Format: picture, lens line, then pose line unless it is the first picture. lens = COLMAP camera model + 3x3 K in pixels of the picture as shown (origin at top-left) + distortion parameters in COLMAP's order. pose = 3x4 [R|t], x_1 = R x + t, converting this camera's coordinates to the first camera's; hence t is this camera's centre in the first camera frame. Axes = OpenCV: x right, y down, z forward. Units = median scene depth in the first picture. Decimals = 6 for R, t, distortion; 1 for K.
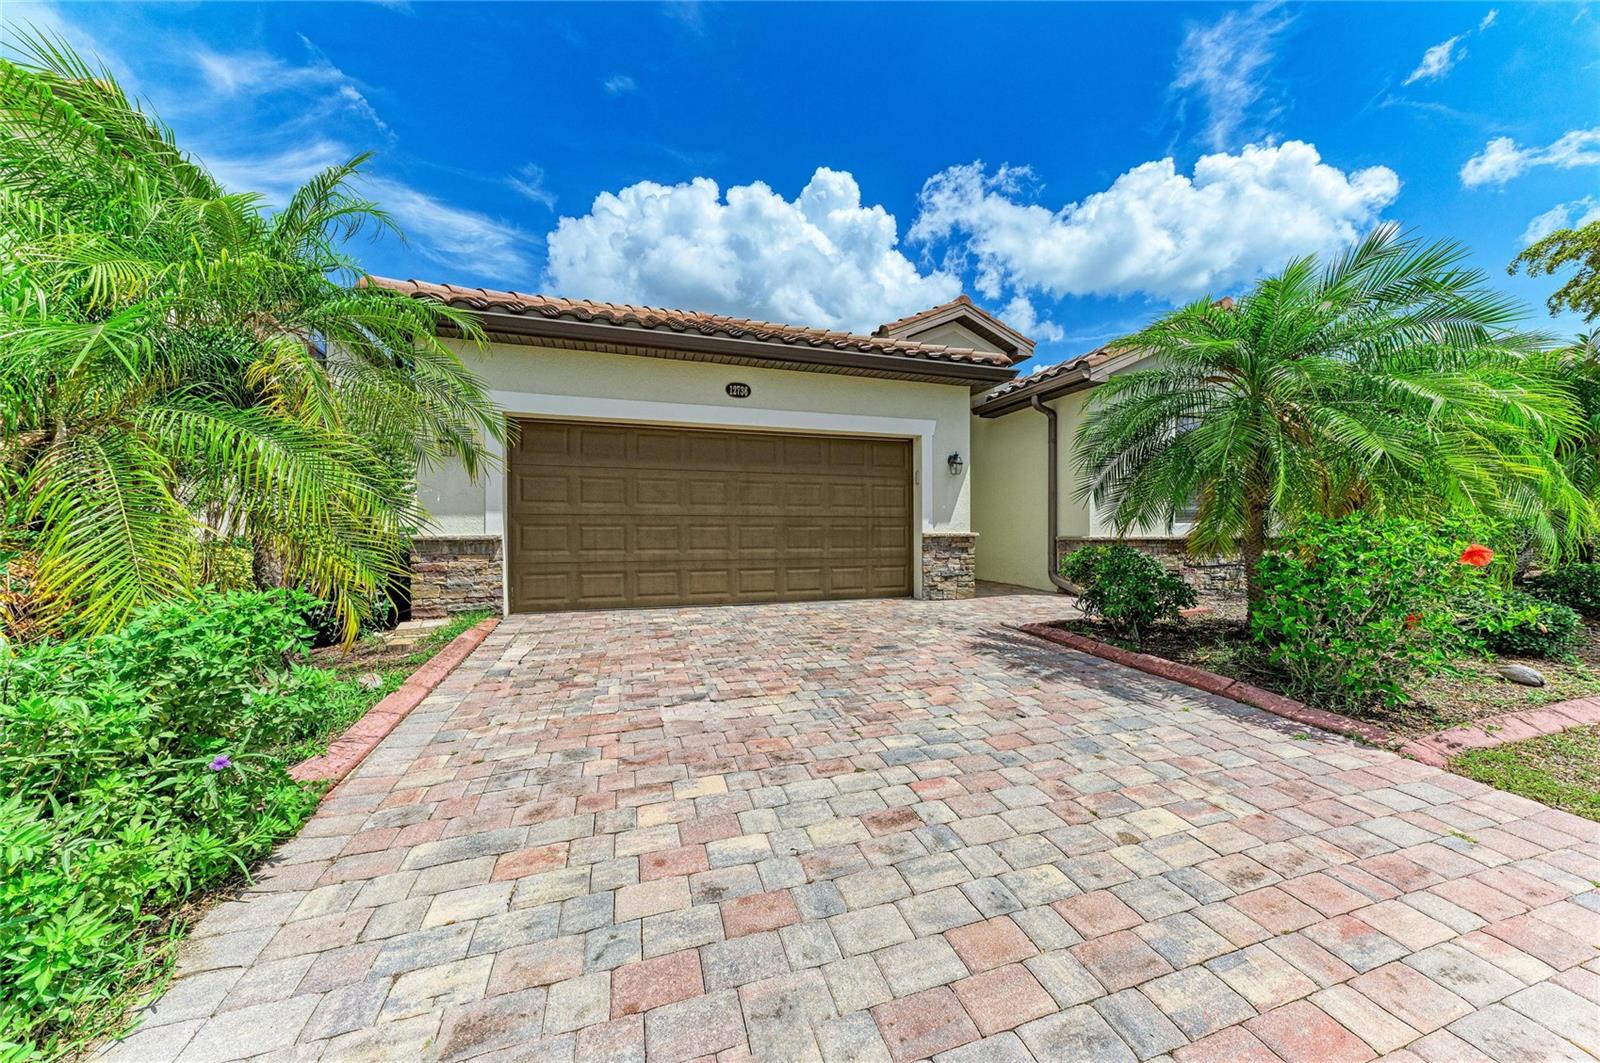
lens RADIAL K [[543.2, 0, 800.4], [0, 543.2, 534.2], [0, 0, 1]] dist [0.018676, -0.004002]
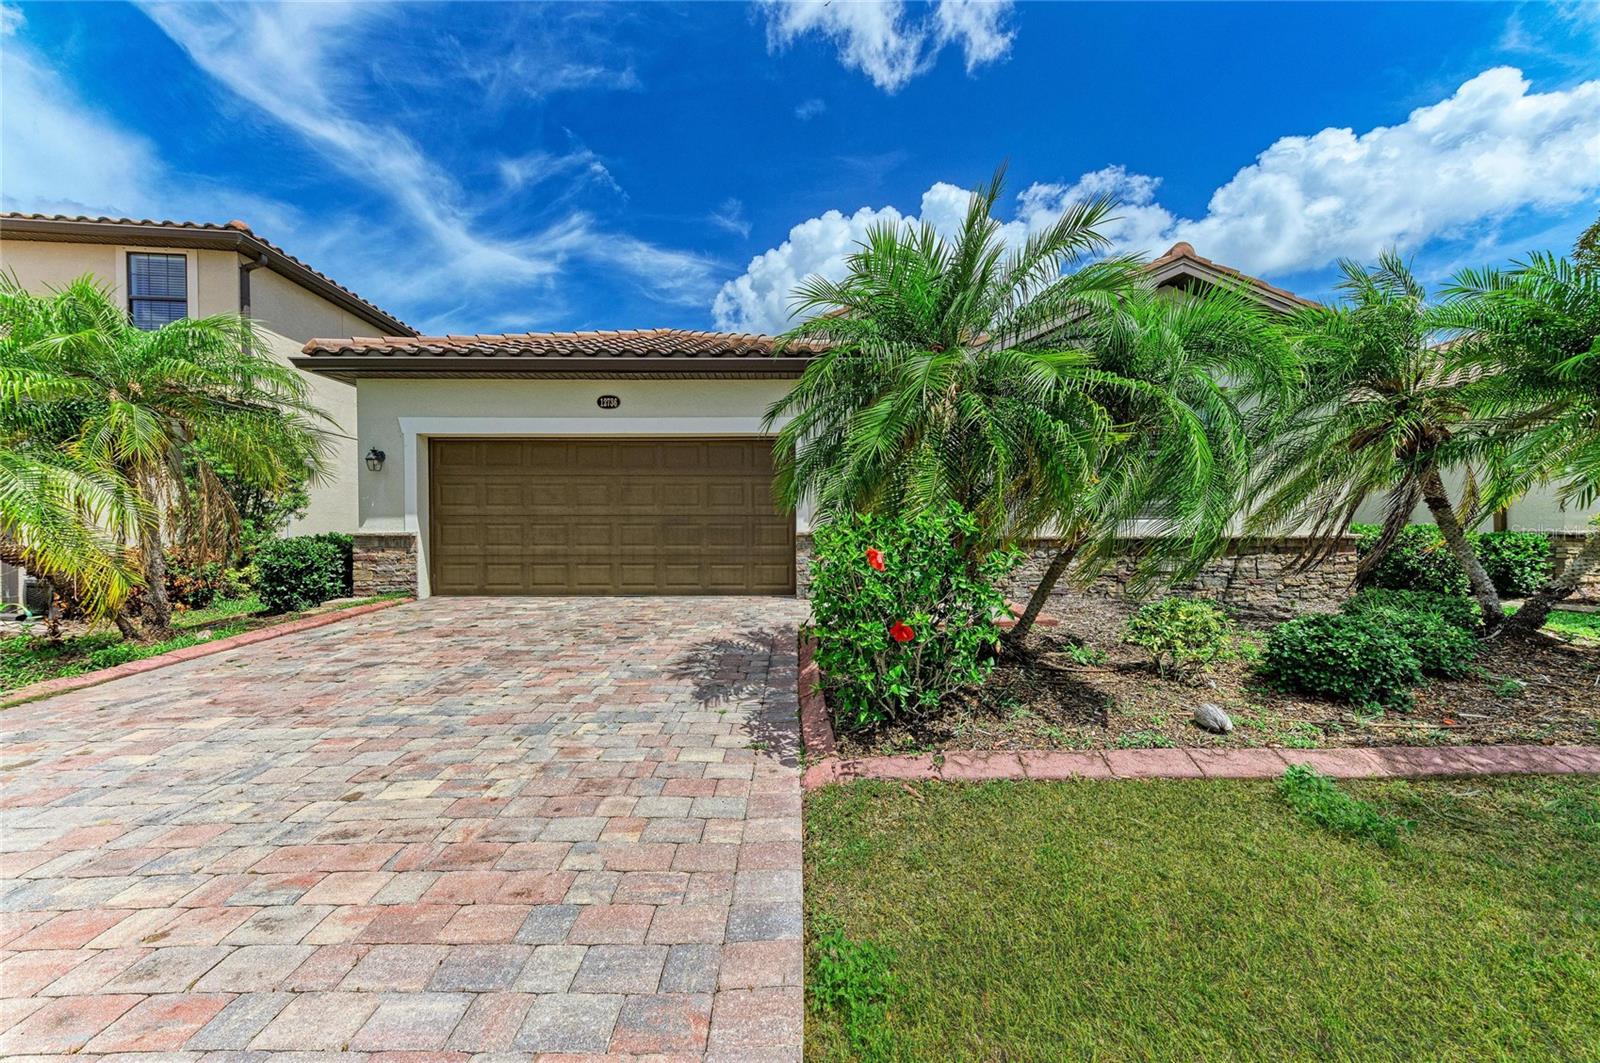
lens RADIAL K [[543.2, 0, 800.4], [0, 543.2, 534.2], [0, 0, 1]] dist [0.018676, -0.004002]
pose [[0.952704, 0.003101, -0.303884, 0.689331], [-0.002242, 0.999992, 0.003176, -0.000064], [0.303891, -0.002345, 0.952704, 0.071437]]
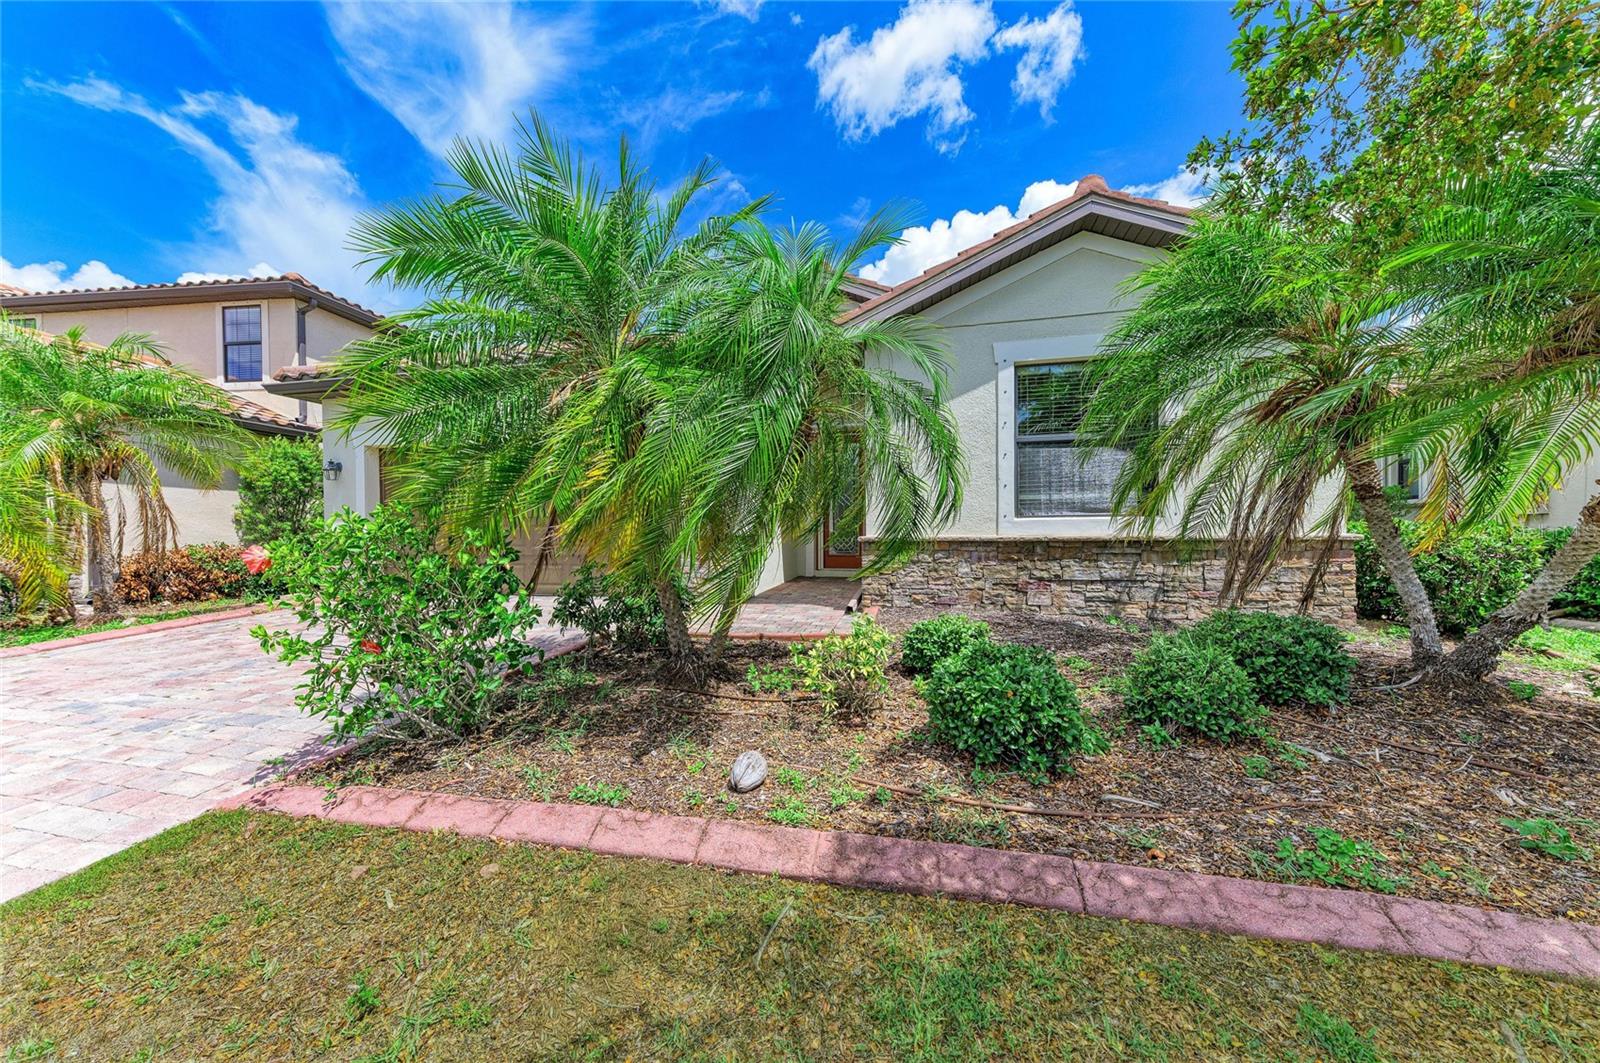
lens RADIAL K [[543.2, 0, 800.4], [0, 543.2, 534.2], [0, 0, 1]] dist [0.018676, -0.004002]
pose [[0.864315, 0.001907, -0.502947, 1.152656], [0.000957, 0.999985, 0.005437, -0.004812], [0.502950, -0.005181, 0.864300, 0.357477]]
